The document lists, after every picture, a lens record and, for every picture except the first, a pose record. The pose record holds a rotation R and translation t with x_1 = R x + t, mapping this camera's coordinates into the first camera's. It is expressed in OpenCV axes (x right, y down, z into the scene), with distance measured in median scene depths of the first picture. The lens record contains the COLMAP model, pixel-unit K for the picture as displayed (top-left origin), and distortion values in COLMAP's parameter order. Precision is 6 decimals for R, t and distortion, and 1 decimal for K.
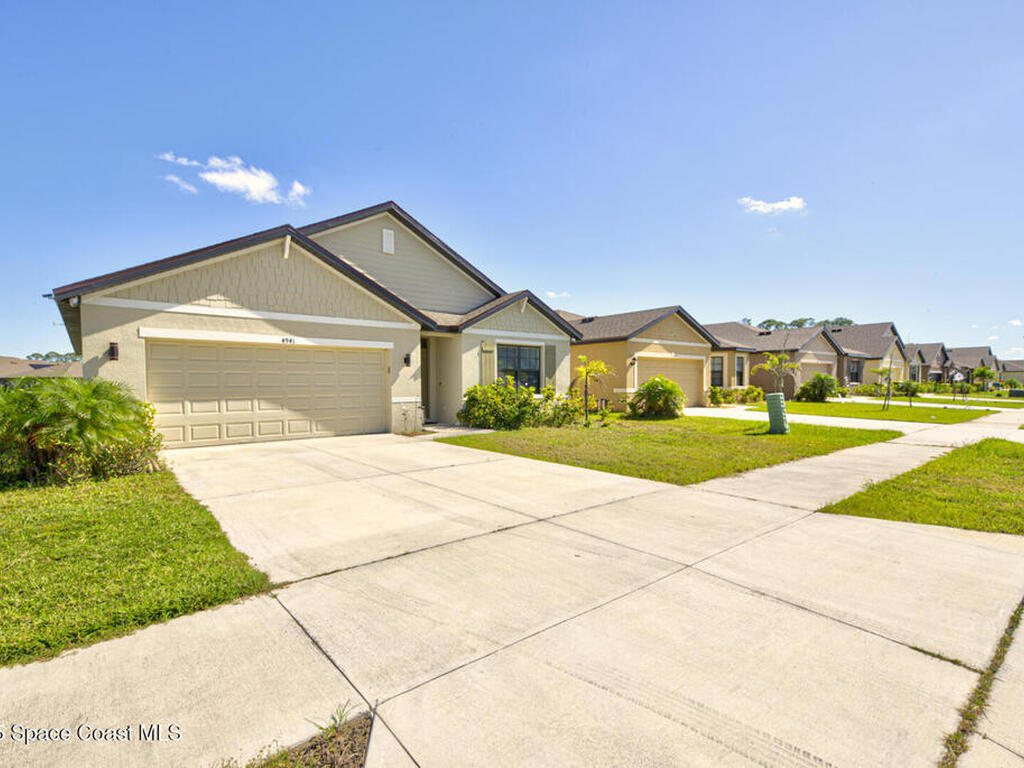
lens RADIAL K [[481.9, 0, 513.7], [0, 481.9, 388.3], [0, 0, 1]] dist [0.025532, 0.000139]
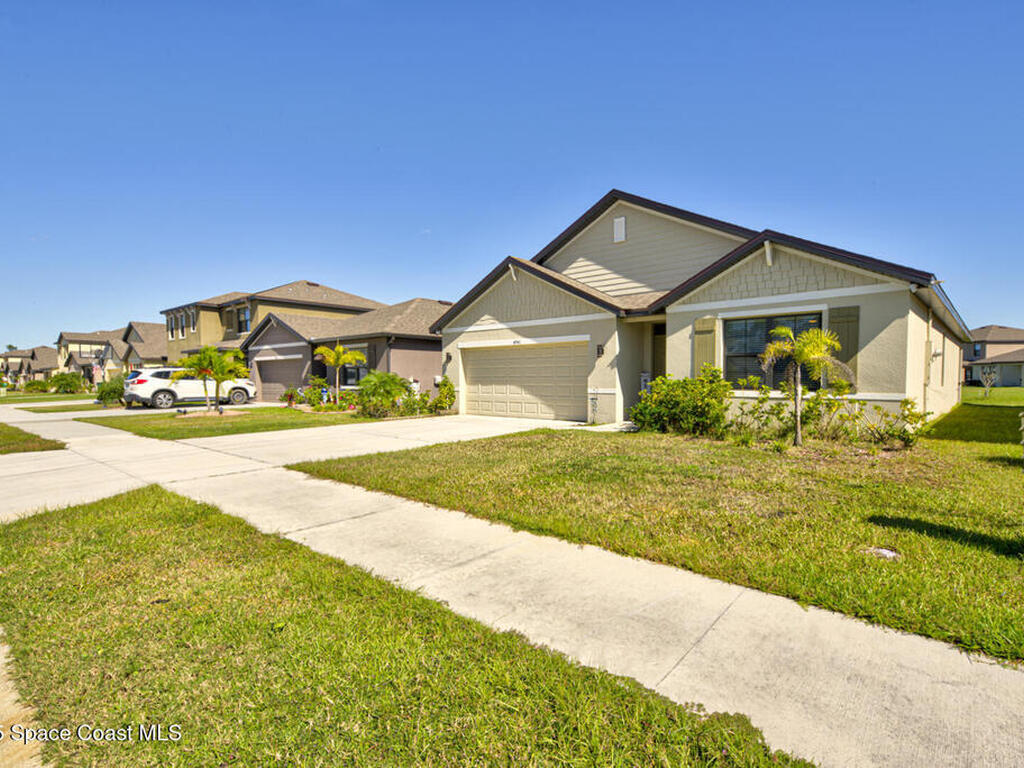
lens RADIAL K [[525.2, 0, 512.0], [0, 525.2, 384.0], [0, 0, 1]] dist [0.001315, 0.000176]
pose [[0.131333, 0.025096, -0.991021, 0.806273], [-0.001877, 0.999684, 0.025067, -0.016070], [0.991337, -0.001432, 0.131339, 0.663315]]
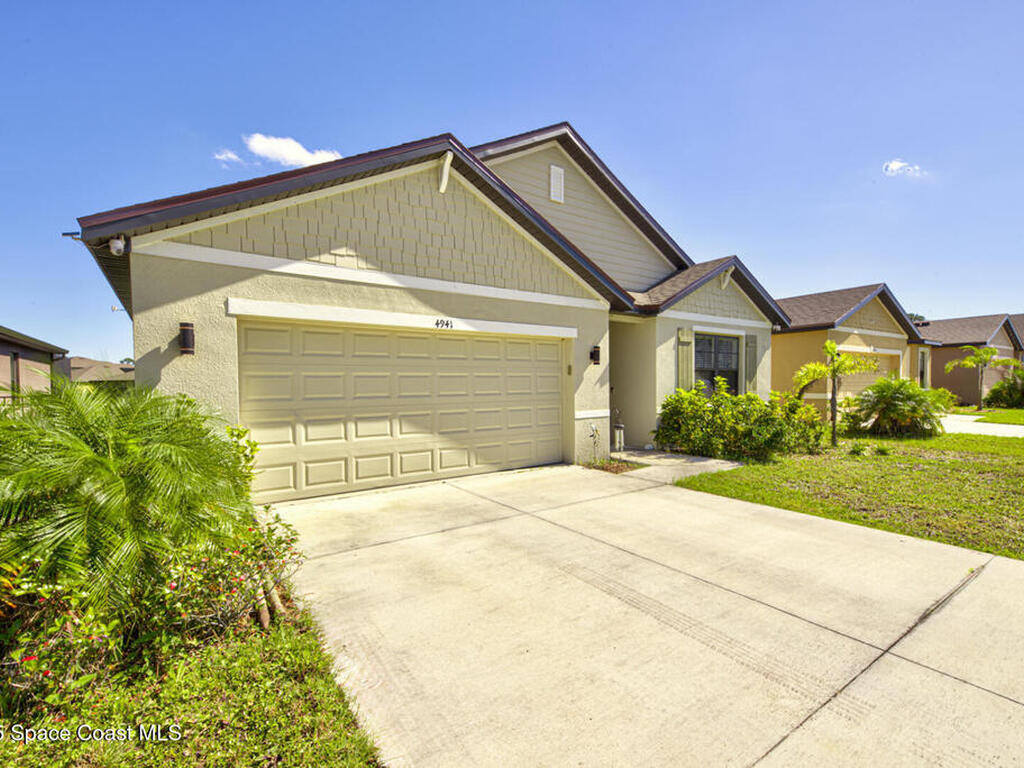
lens RADIAL K [[481.7, 0, 528.2], [0, 481.7, 389.0], [0, 0, 1]] dist [0.017897, 0.000208]
pose [[0.997455, 0.002731, -0.071242, -0.259042], [-0.002259, 0.999975, 0.006702, -0.015307], [0.071258, -0.006524, 0.997437, 0.316874]]
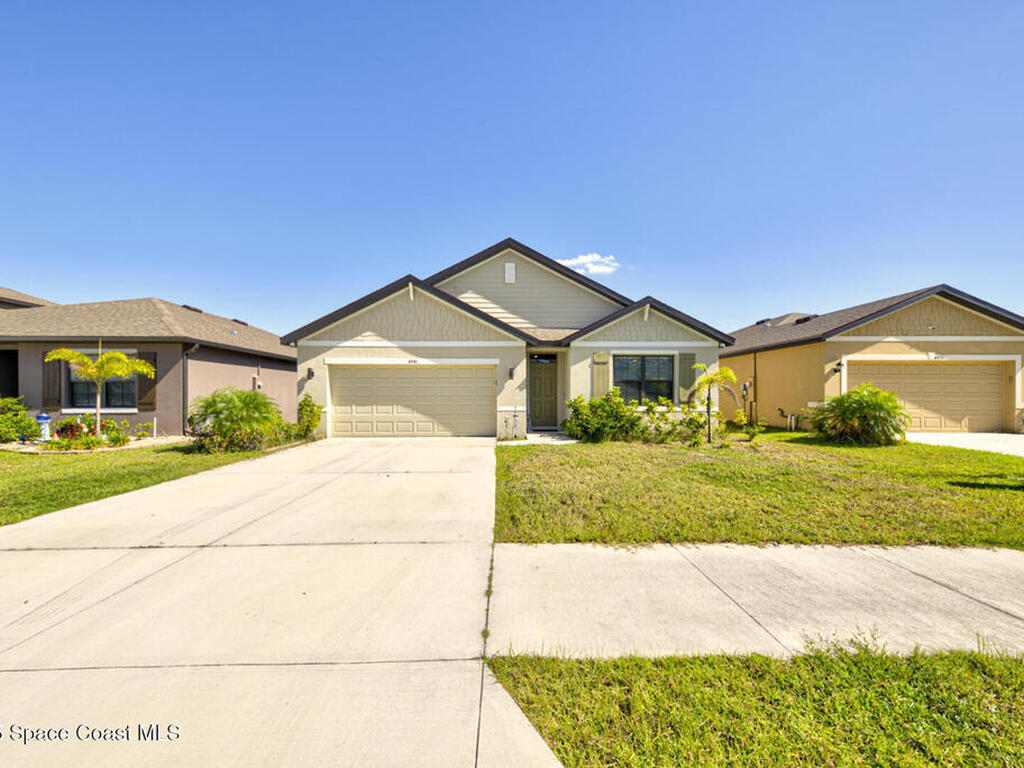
lens RADIAL K [[385.7, 0, 511.3], [0, 385.7, 396.9], [0, 0, 1]] dist [0.011378, 0.000071]
pose [[0.780024, 0.009502, -0.625678, 0.341779], [-0.011608, 0.999932, 0.000714, -0.004327], [0.625642, 0.006706, 0.780081, 0.284085]]
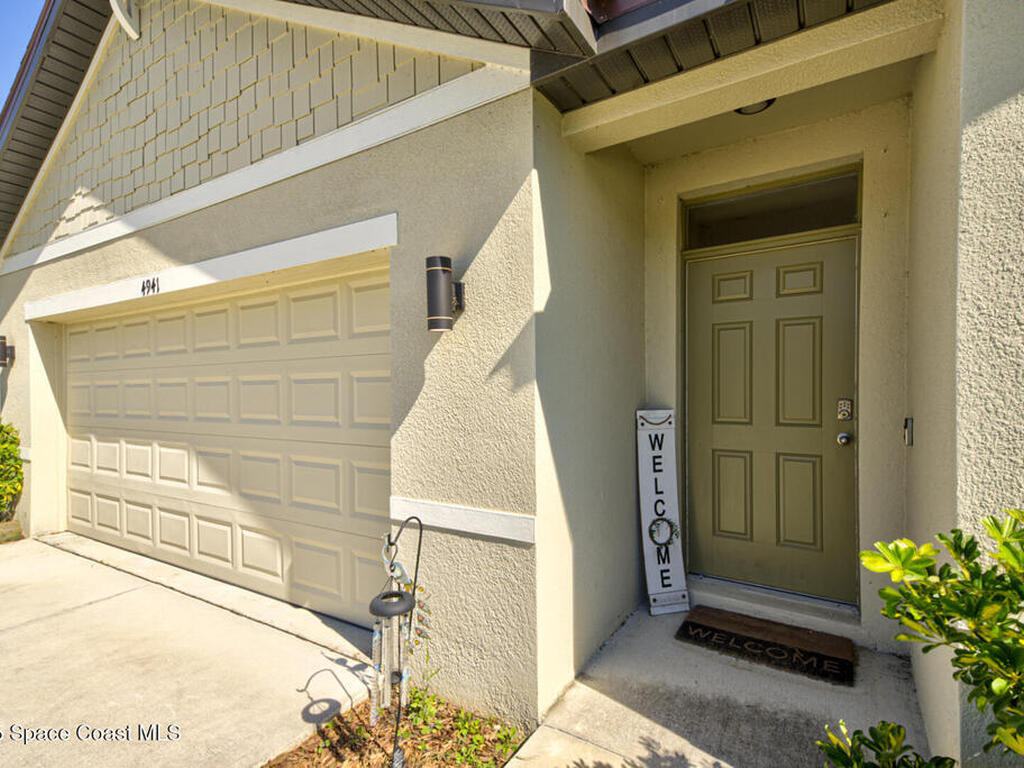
lens RADIAL K [[481.9, 0, 513.7], [0, 481.9, 388.3], [0, 0, 1]] dist [0.025532, 0.000139]
pose [[0.295028, 0.003314, -0.955483, -0.045088], [-0.003006, 0.999992, 0.002540, -0.022805], [0.955484, 0.002123, 0.295036, 0.950065]]
